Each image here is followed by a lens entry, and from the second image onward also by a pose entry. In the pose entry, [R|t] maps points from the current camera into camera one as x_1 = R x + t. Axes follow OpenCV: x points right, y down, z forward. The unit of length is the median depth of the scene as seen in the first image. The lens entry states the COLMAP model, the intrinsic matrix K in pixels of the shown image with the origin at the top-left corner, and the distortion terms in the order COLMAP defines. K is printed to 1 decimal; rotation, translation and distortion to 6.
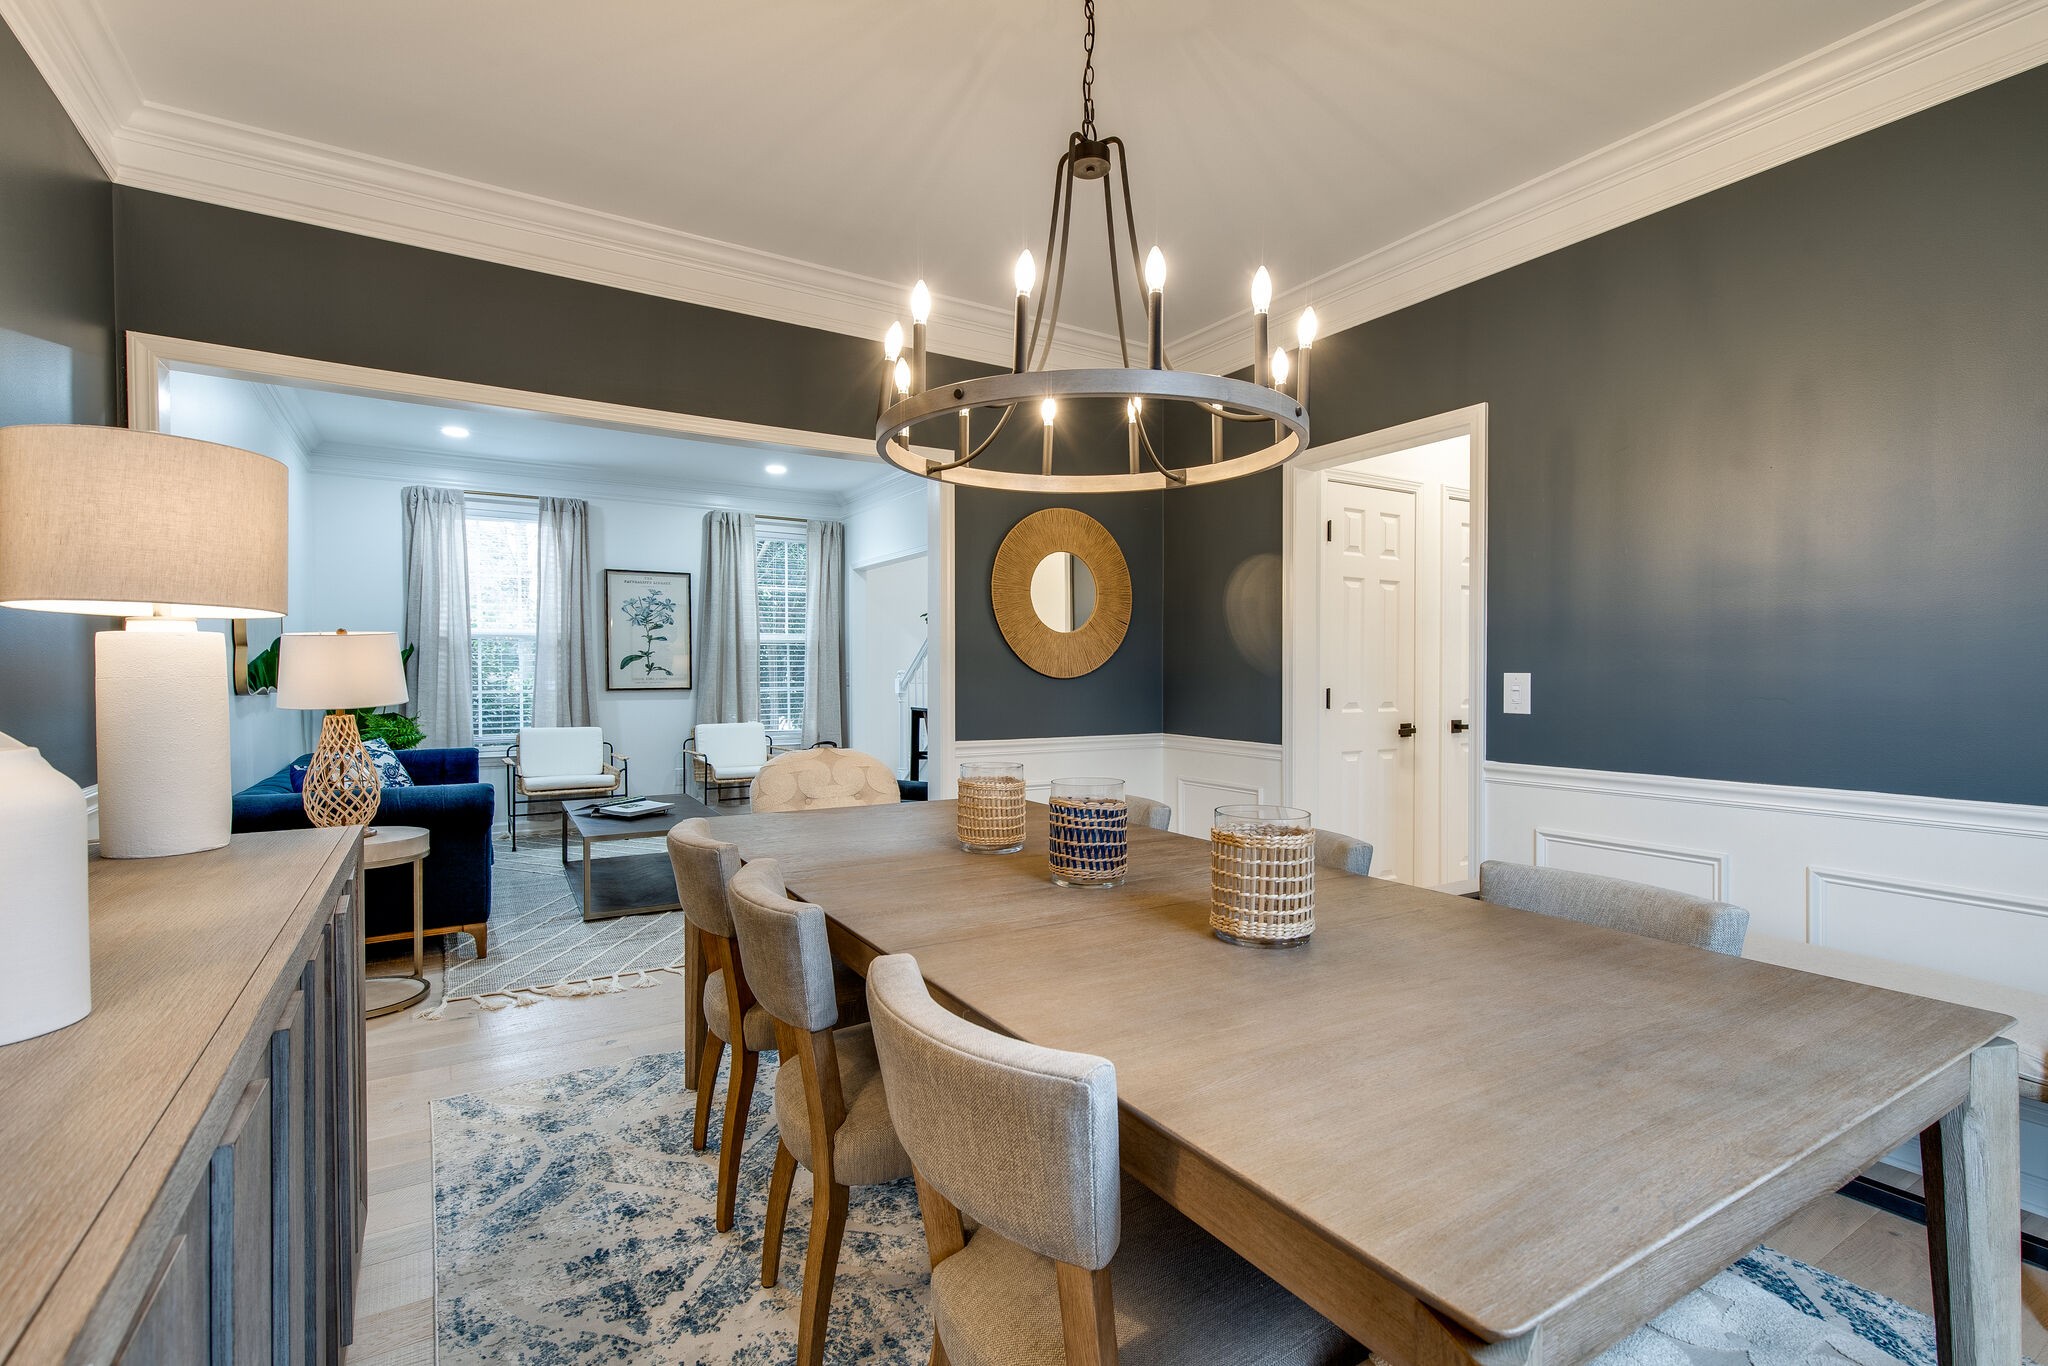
lens RADIAL K [[952.1, 0, 1023.4], [0, 952.1, 676.6], [0, 0, 1]] dist [-0.001457, 0.000232]
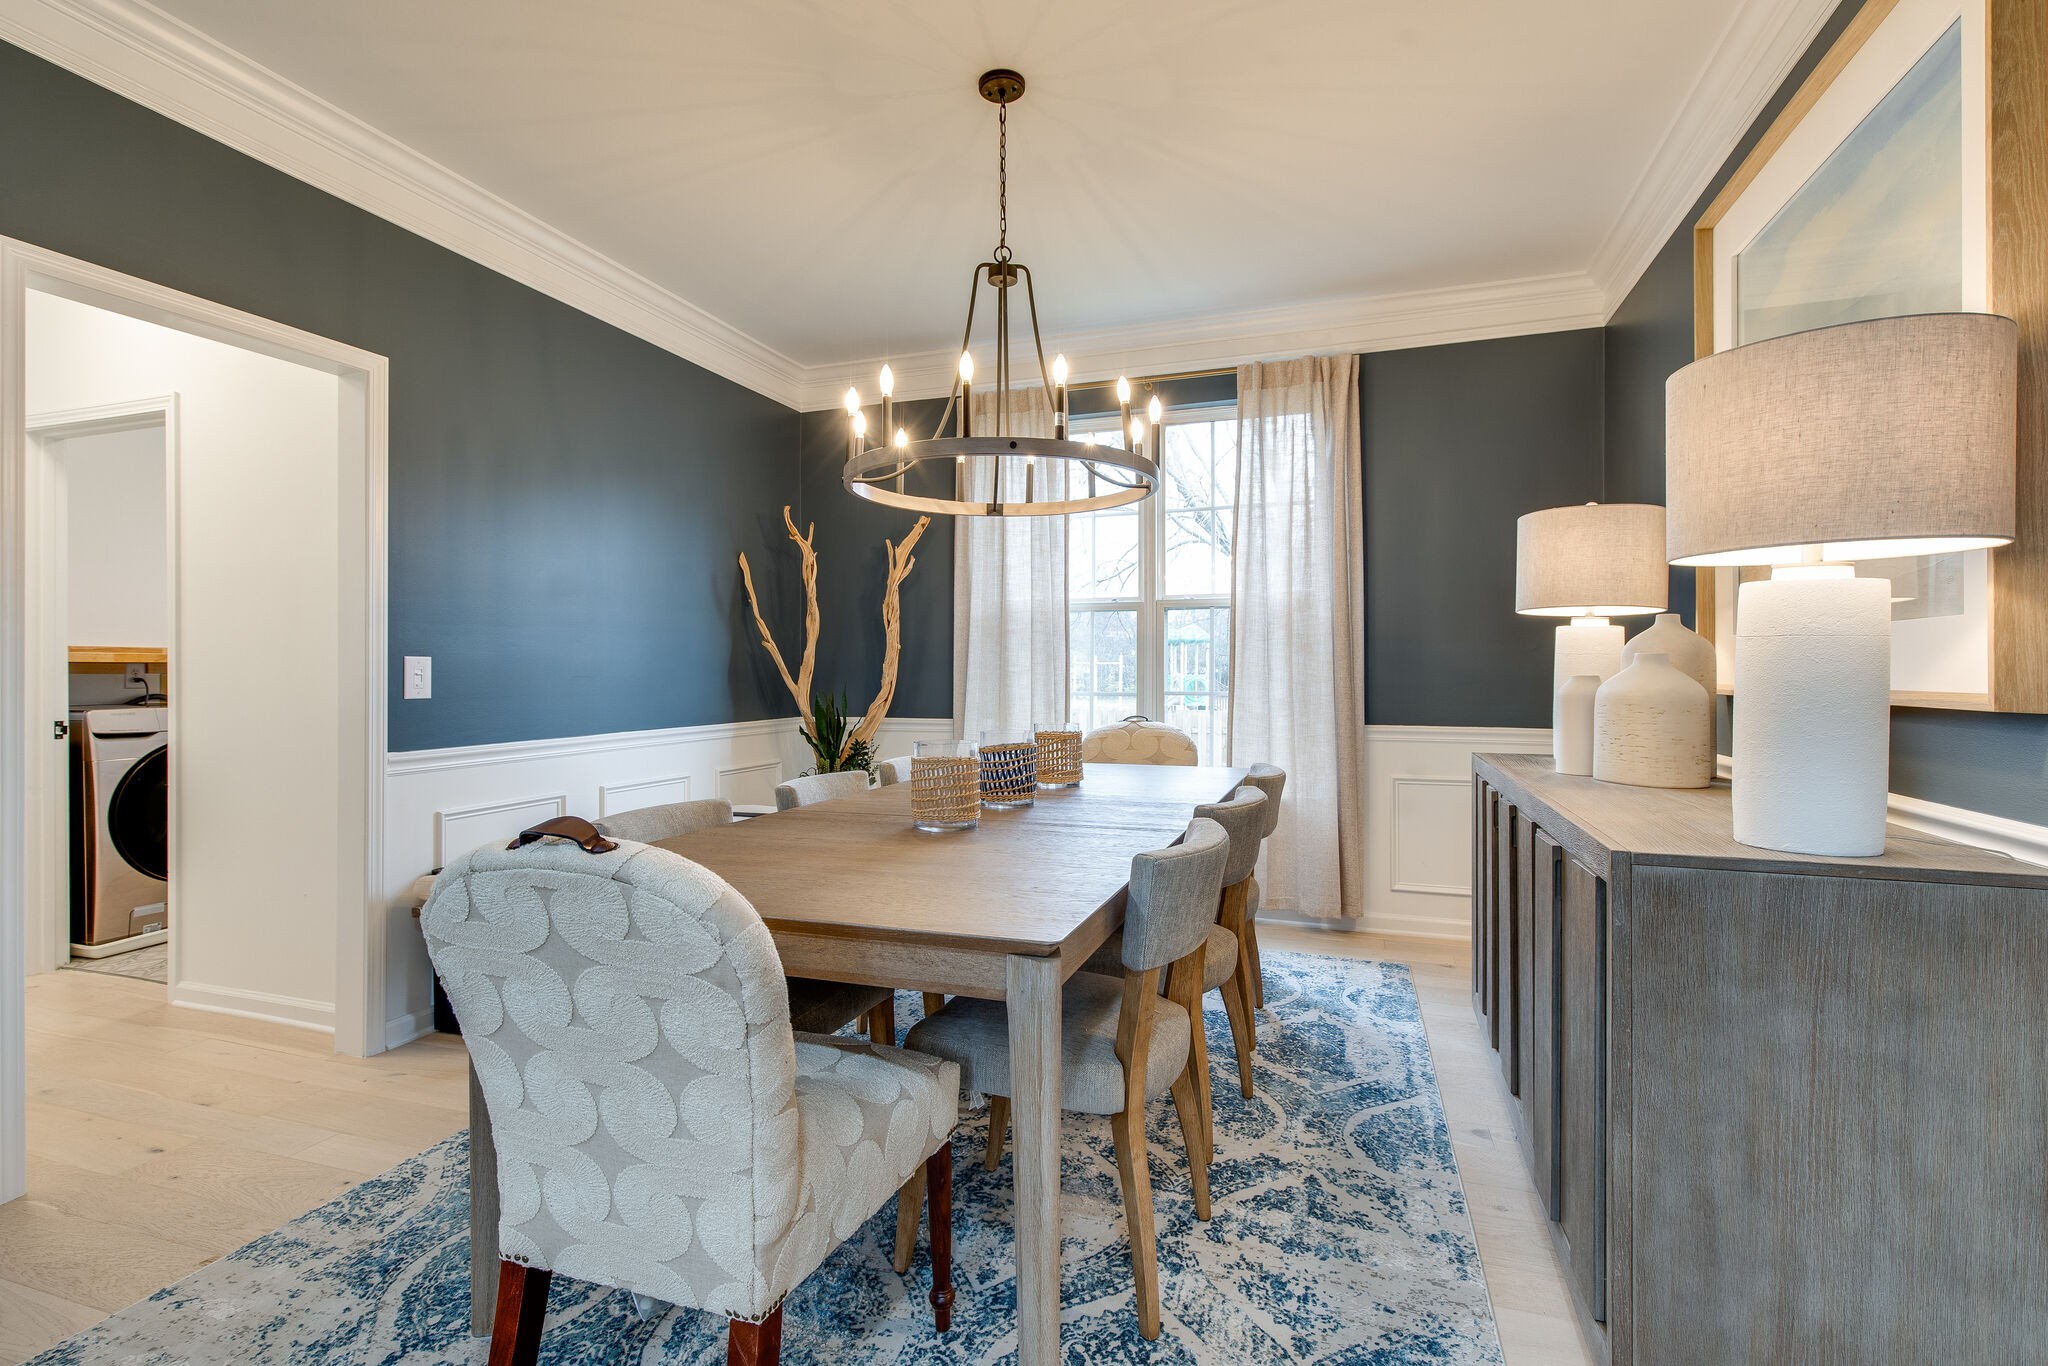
lens RADIAL K [[952.1, 0, 1020.3], [0, 952.1, 680.0], [0, 0, 1]] dist [-0.001457, 0.000232]
pose [[-0.632487, -0.001365, 0.774570, -0.926203], [0.005689, 0.999963, 0.006407, 0.026024], [-0.774550, 0.008459, -0.632456, 1.716579]]
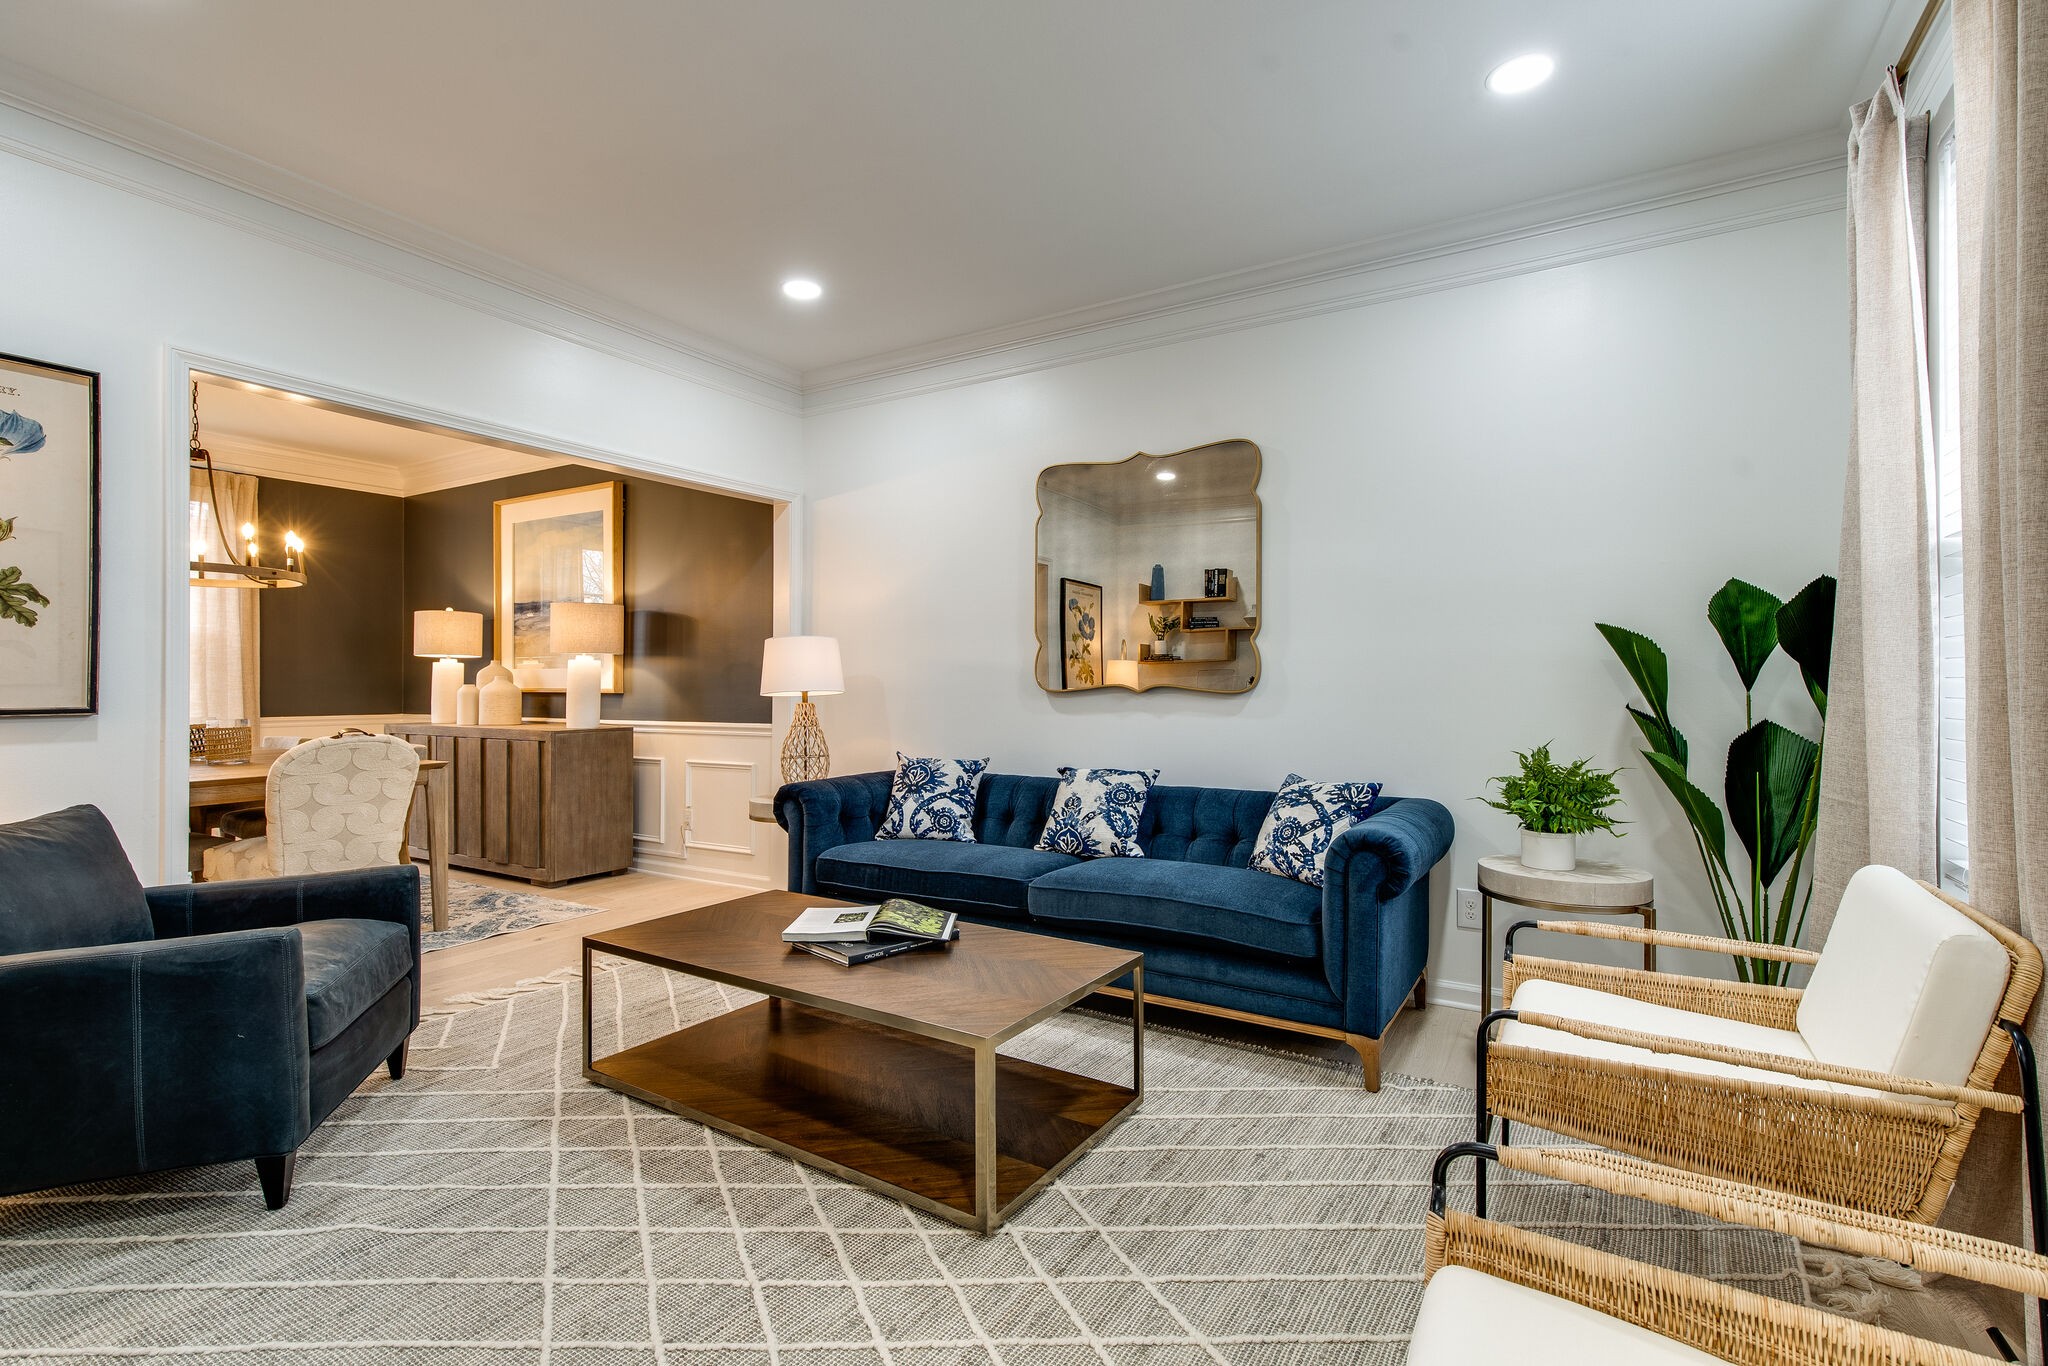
lens RADIAL K [[952.1, 0, 1021.8], [0, 952.1, 679.1], [0, 0, 1]] dist [-0.001457, 0.000232]
pose [[-0.903332, 0.002347, -0.428935, -0.650493], [-0.000092, 0.999984, 0.005667, -0.015409], [0.428942, 0.005159, -0.903317, 4.541418]]
